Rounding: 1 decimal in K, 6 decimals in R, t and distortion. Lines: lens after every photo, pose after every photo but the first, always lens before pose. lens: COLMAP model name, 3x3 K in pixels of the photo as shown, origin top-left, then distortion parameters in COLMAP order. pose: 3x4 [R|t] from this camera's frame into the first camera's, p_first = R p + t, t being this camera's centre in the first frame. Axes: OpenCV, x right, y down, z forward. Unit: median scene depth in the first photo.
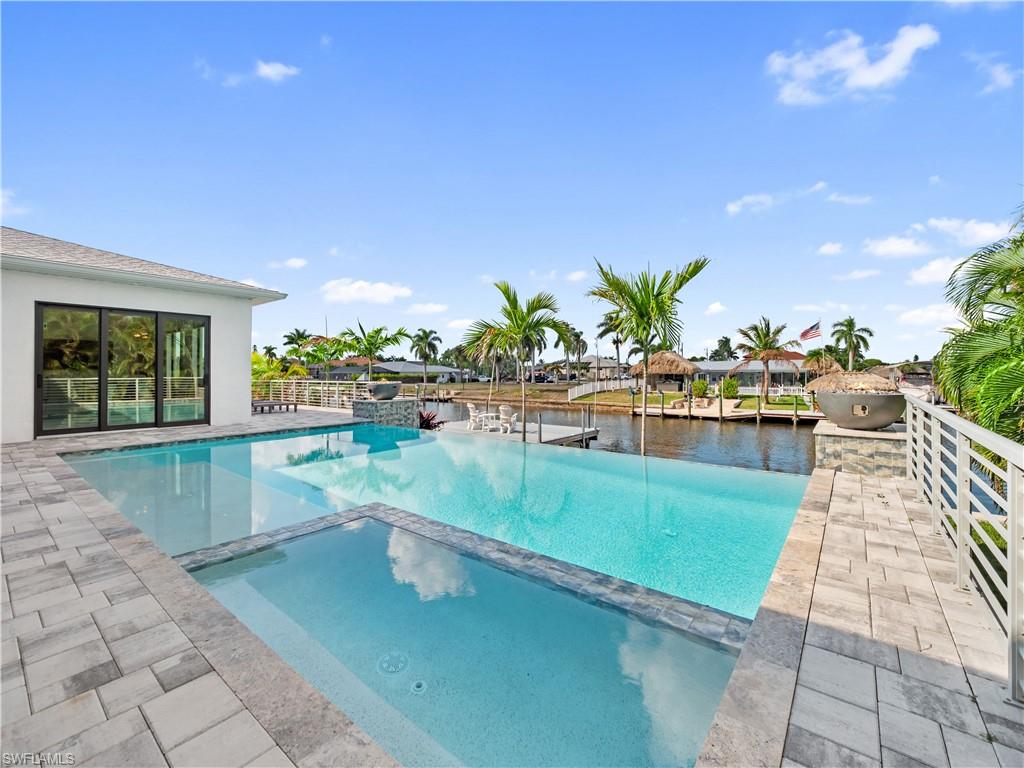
lens RADIAL K [[433.0, 0, 507.5], [0, 433.0, 372.3], [0, 0, 1]] dist [-0.001398, 0.000049]
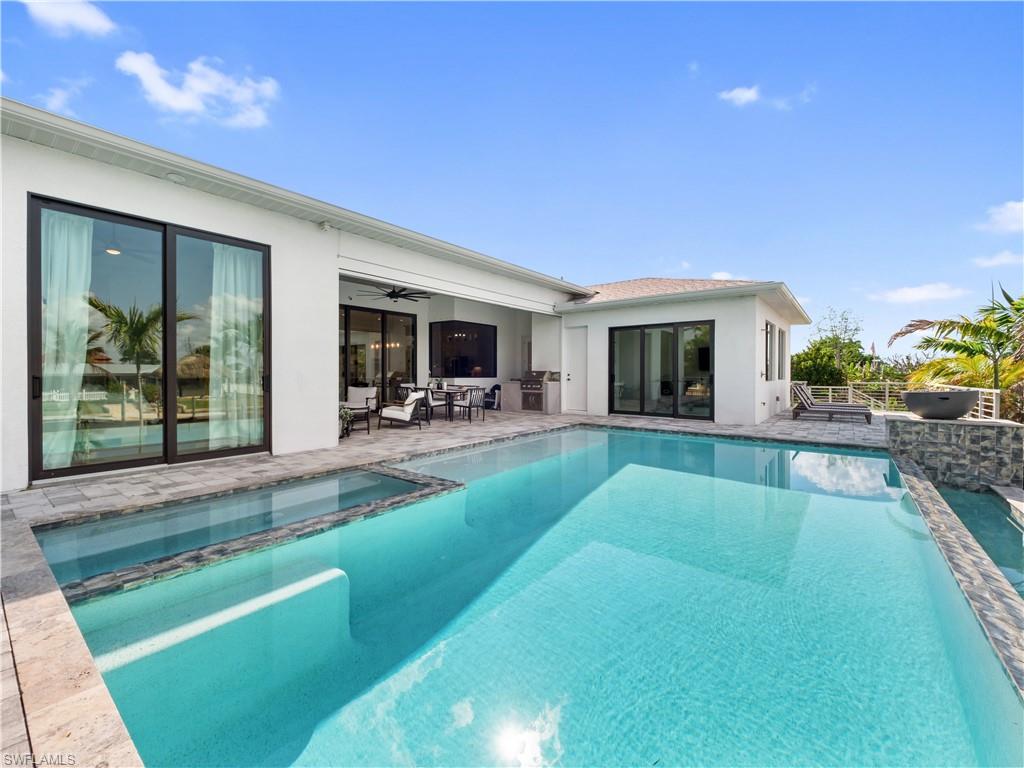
lens RADIAL K [[433.0, 0, 507.5], [0, 433.0, 372.3], [0, 0, 1]] dist [-0.001398, 0.000049]
pose [[0.007950, -0.000513, -0.999968, 0.282590], [0.000981, 0.999999, -0.000505, -0.001271], [0.999968, -0.000977, 0.007950, 0.356354]]
